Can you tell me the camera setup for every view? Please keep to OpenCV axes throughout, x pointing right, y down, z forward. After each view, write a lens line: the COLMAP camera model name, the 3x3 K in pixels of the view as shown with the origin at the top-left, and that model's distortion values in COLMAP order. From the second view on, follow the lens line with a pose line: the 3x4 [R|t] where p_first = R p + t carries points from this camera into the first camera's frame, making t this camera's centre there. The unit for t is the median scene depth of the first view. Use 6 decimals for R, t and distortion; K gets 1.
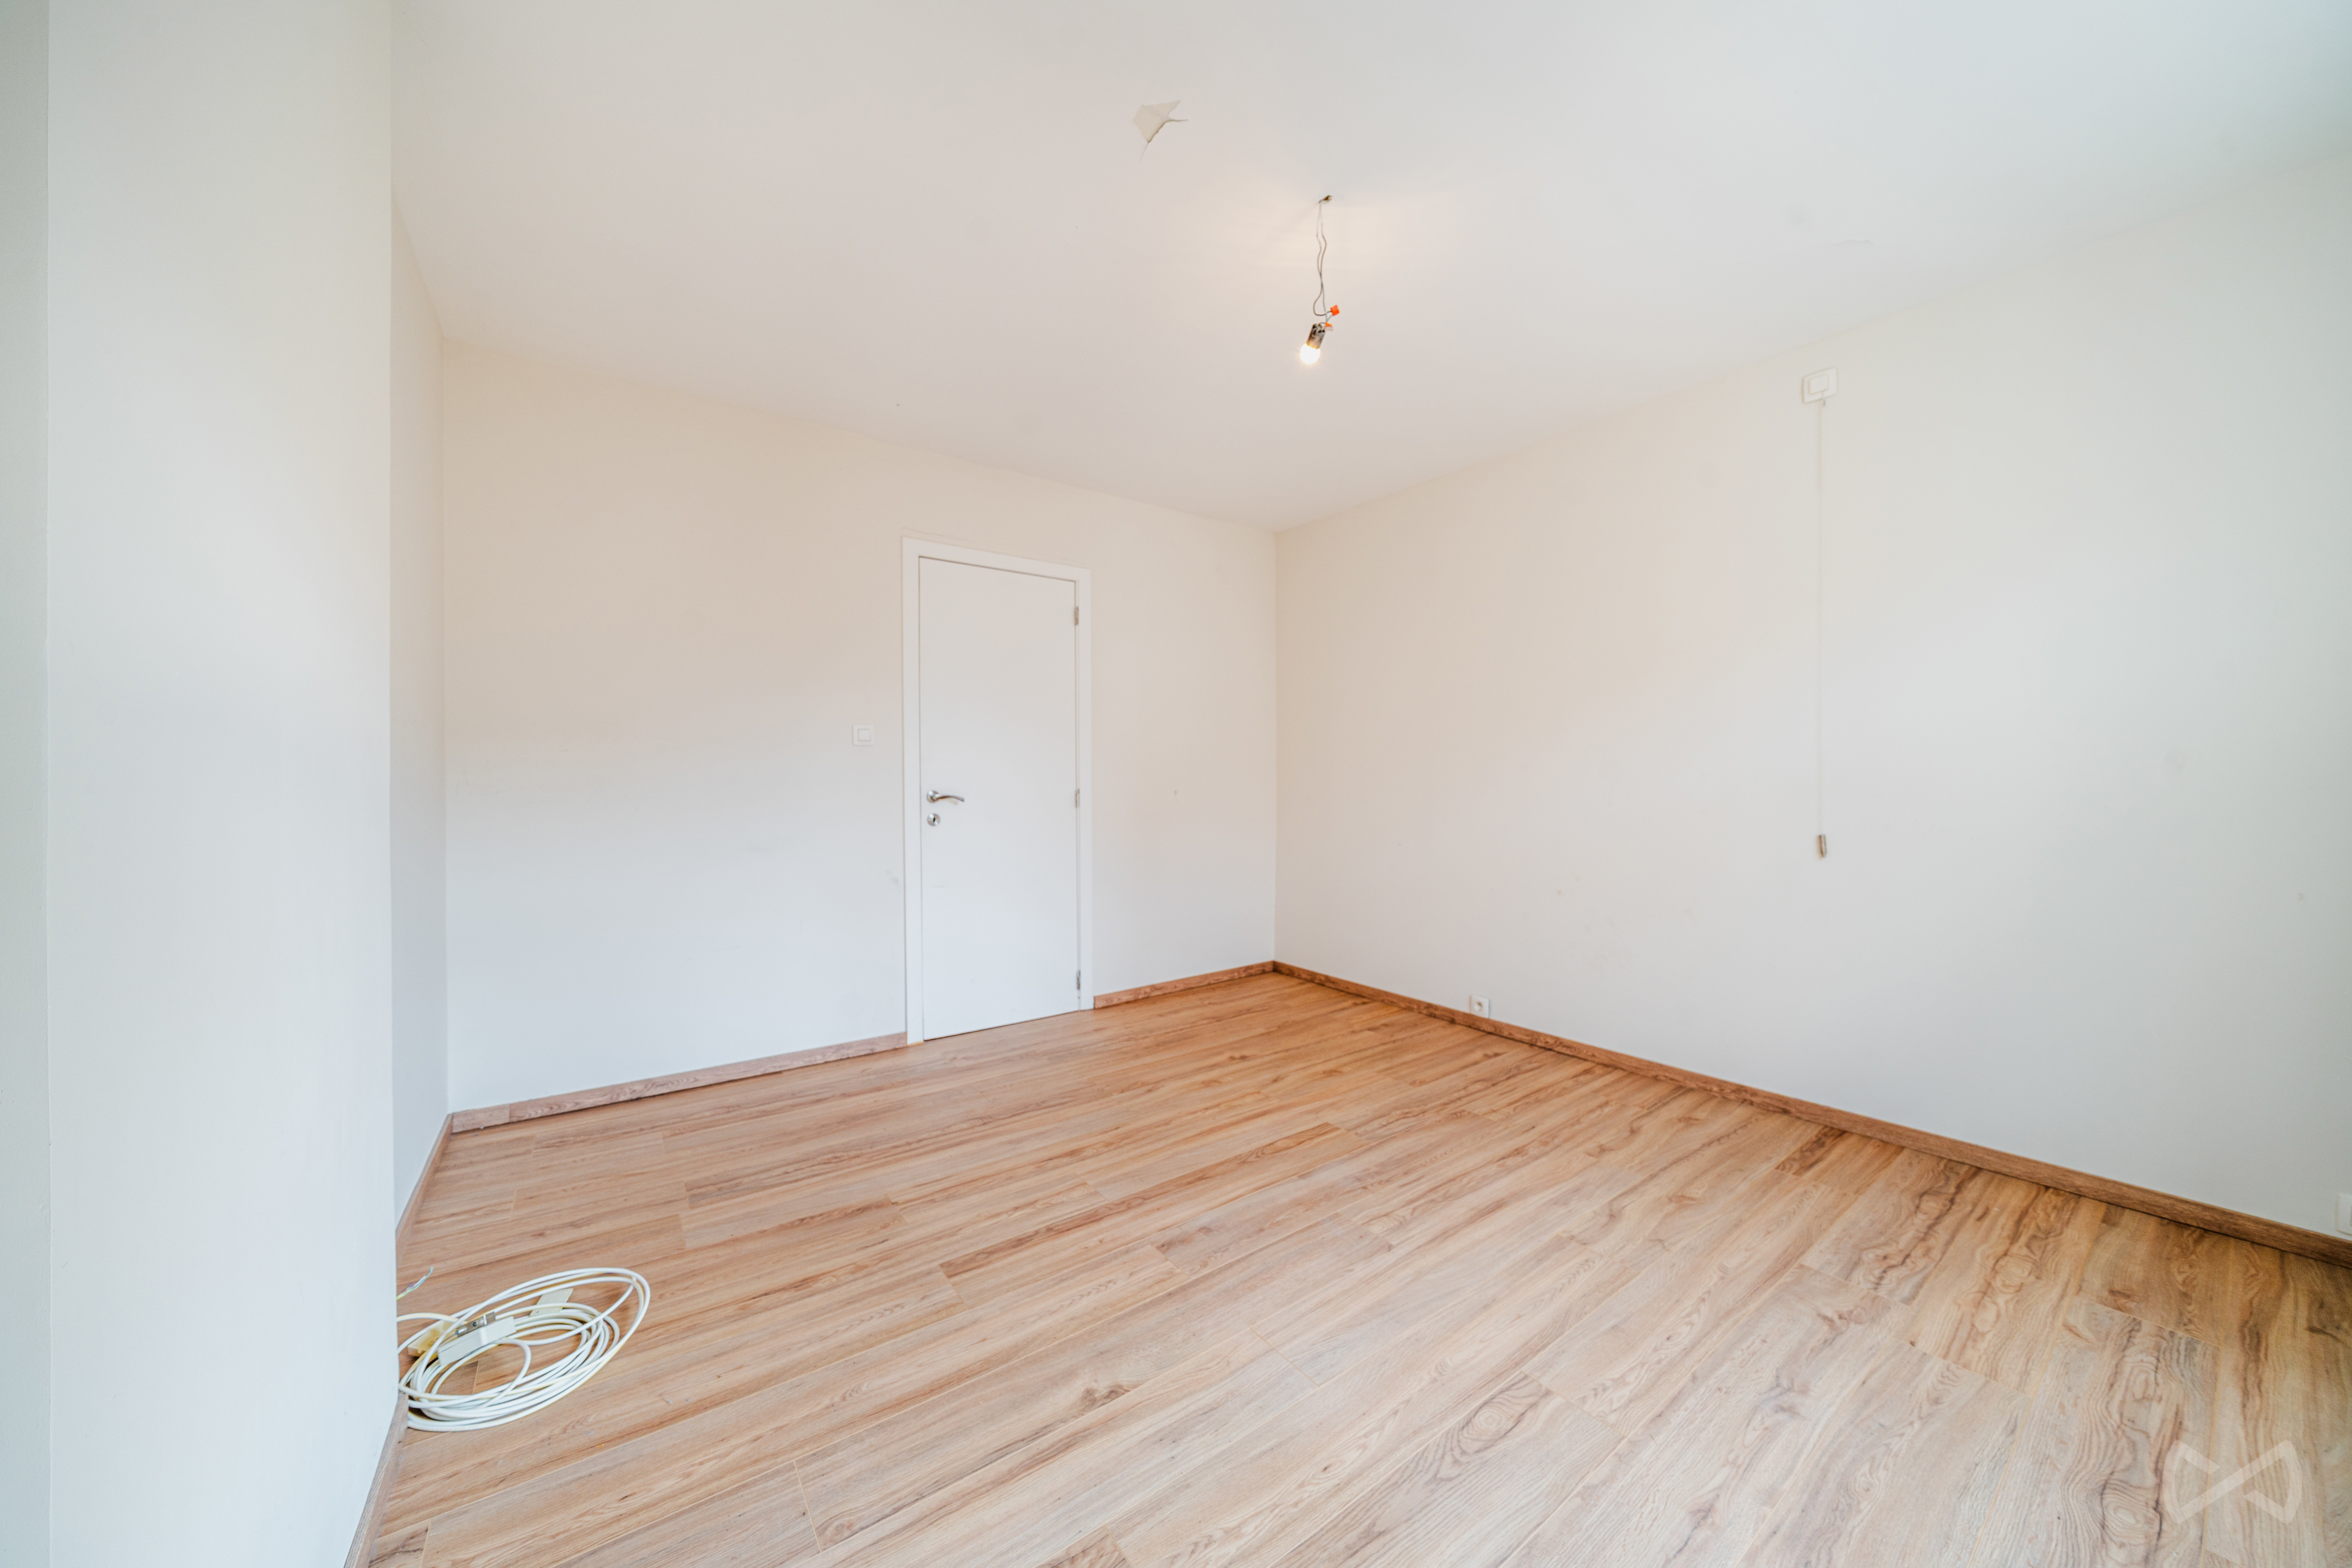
lens RADIAL K [[808.1, 0, 1172.4], [0, 808.1, 771.6], [0, 0, 1]] dist [-0.008968, 0.000155]
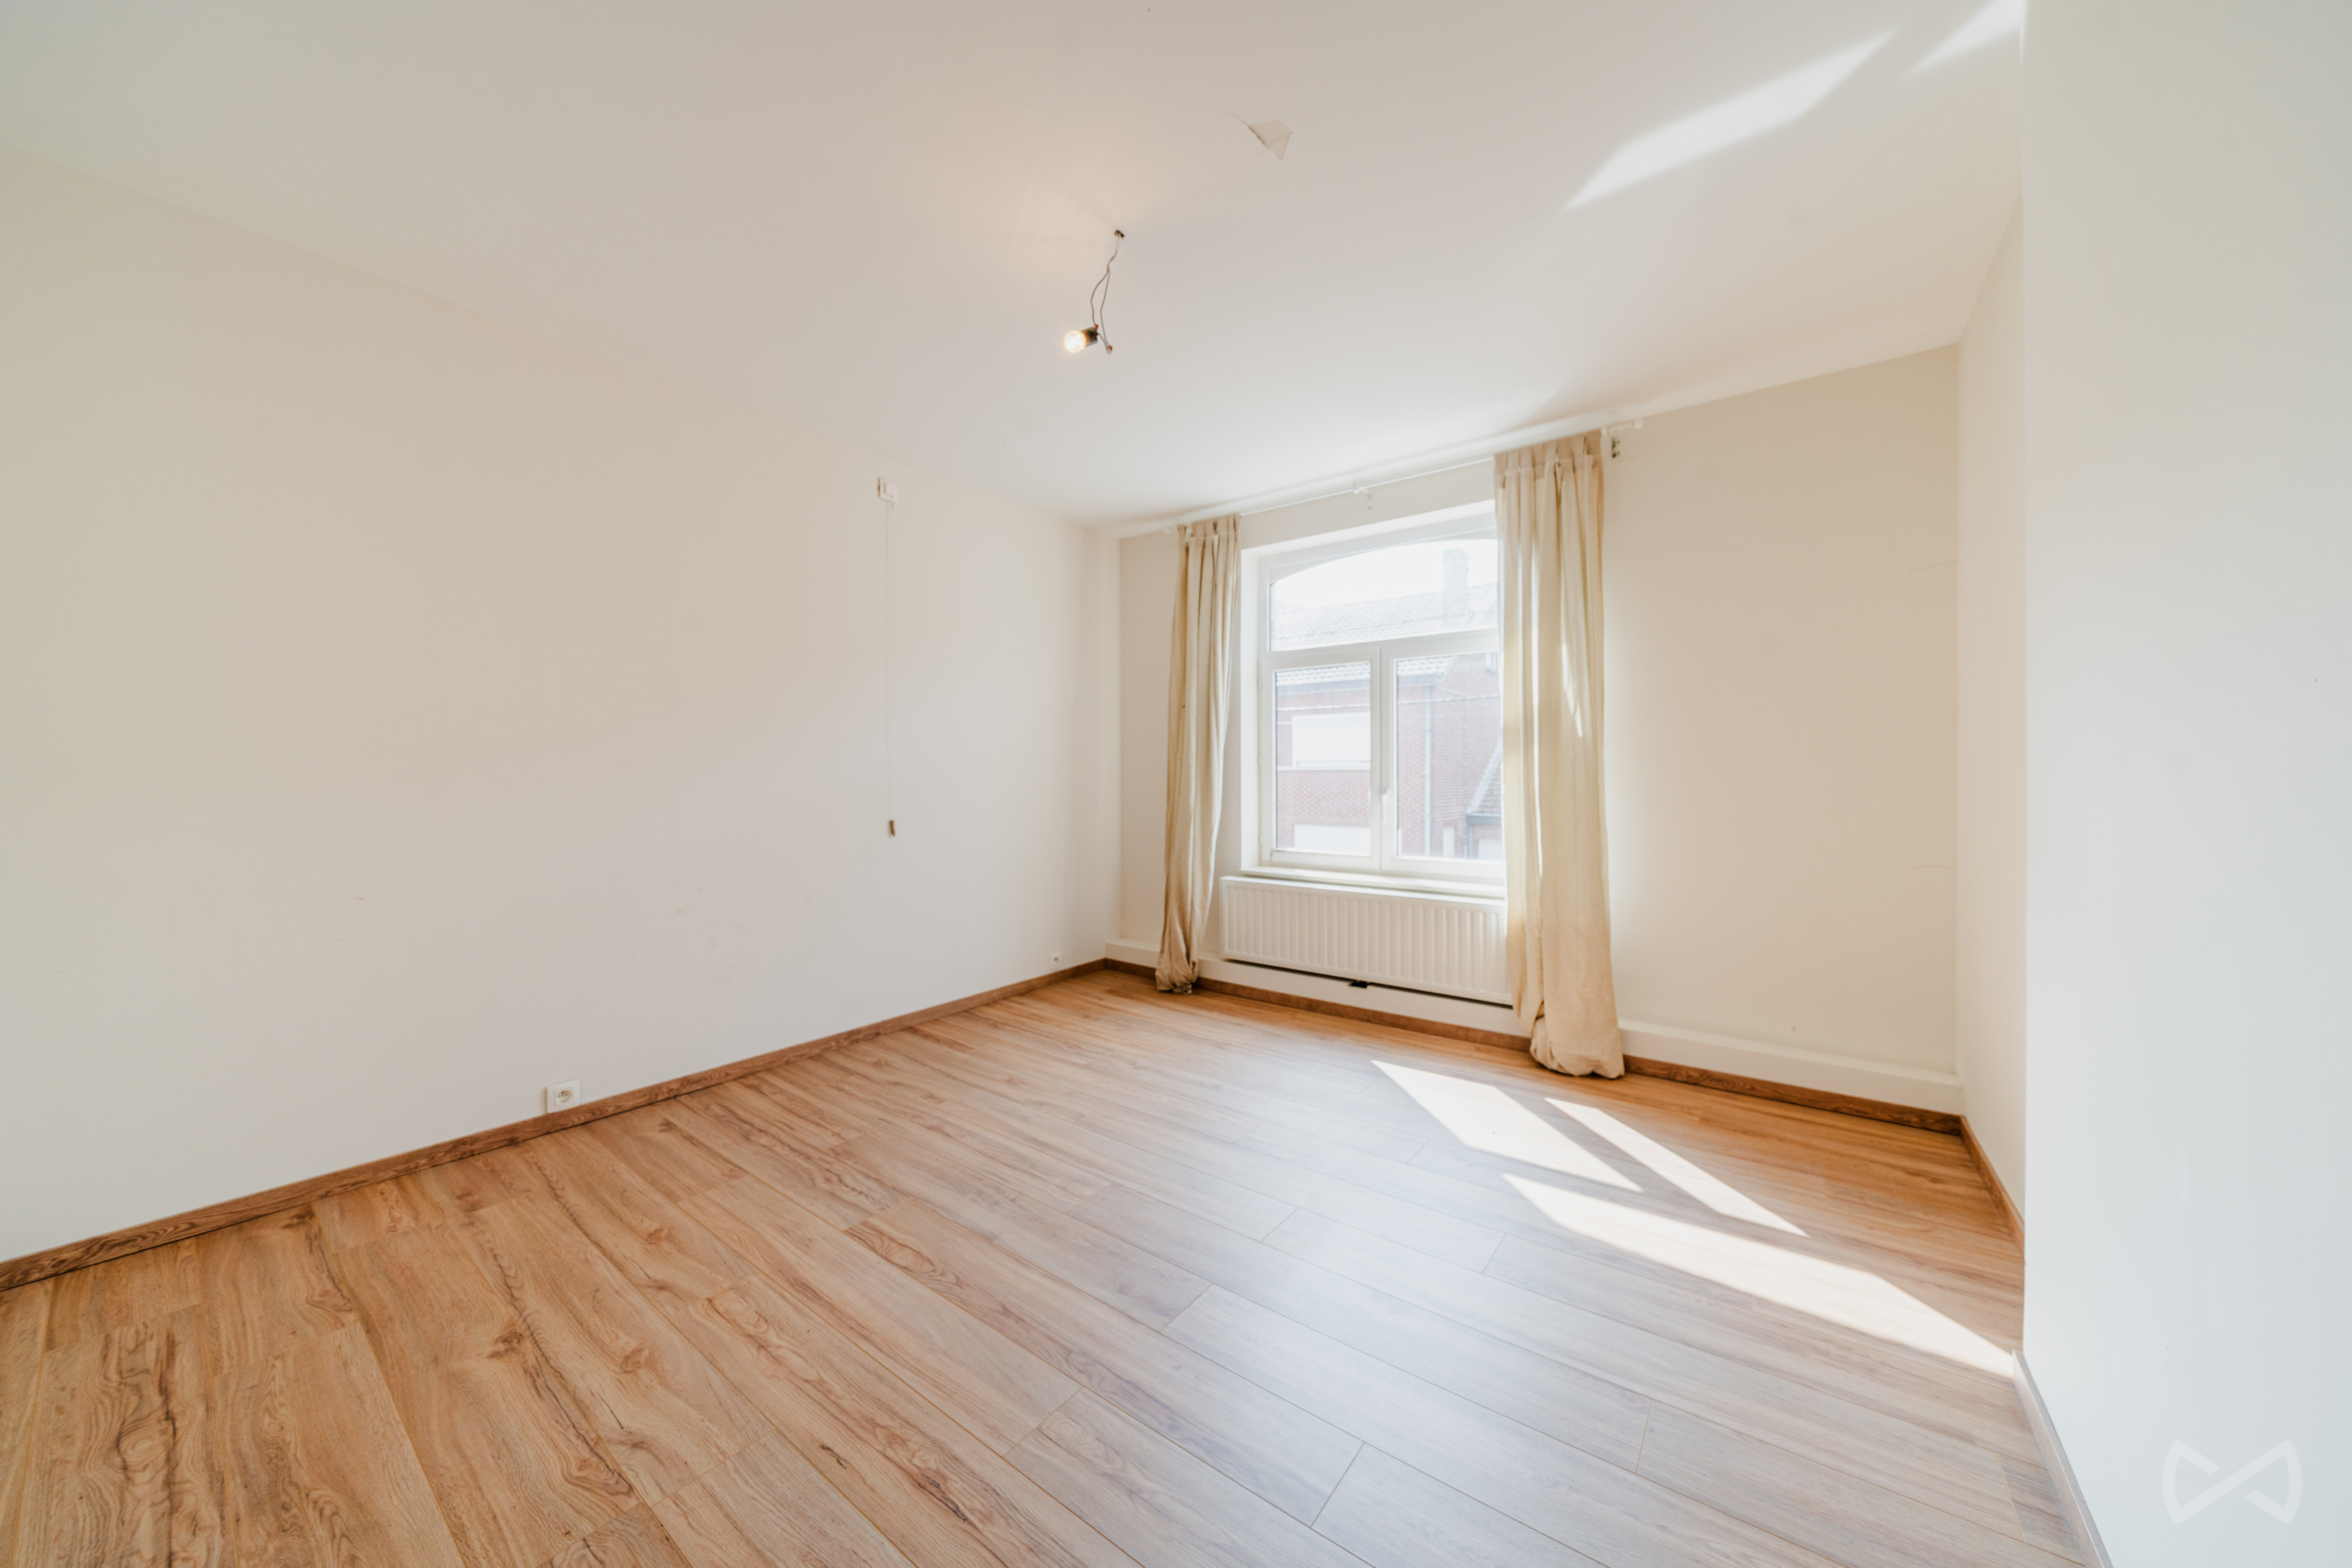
lens RADIAL K [[808.1, 0, 1172.9], [0, 808.1, 775.2], [0, 0, 1]] dist [-0.008968, 0.000155]
pose [[-0.296870, 0.001619, 0.954916, -0.594250], [-0.001318, 0.999997, -0.002105, 0.005430], [-0.954917, -0.001883, -0.296867, 0.880219]]
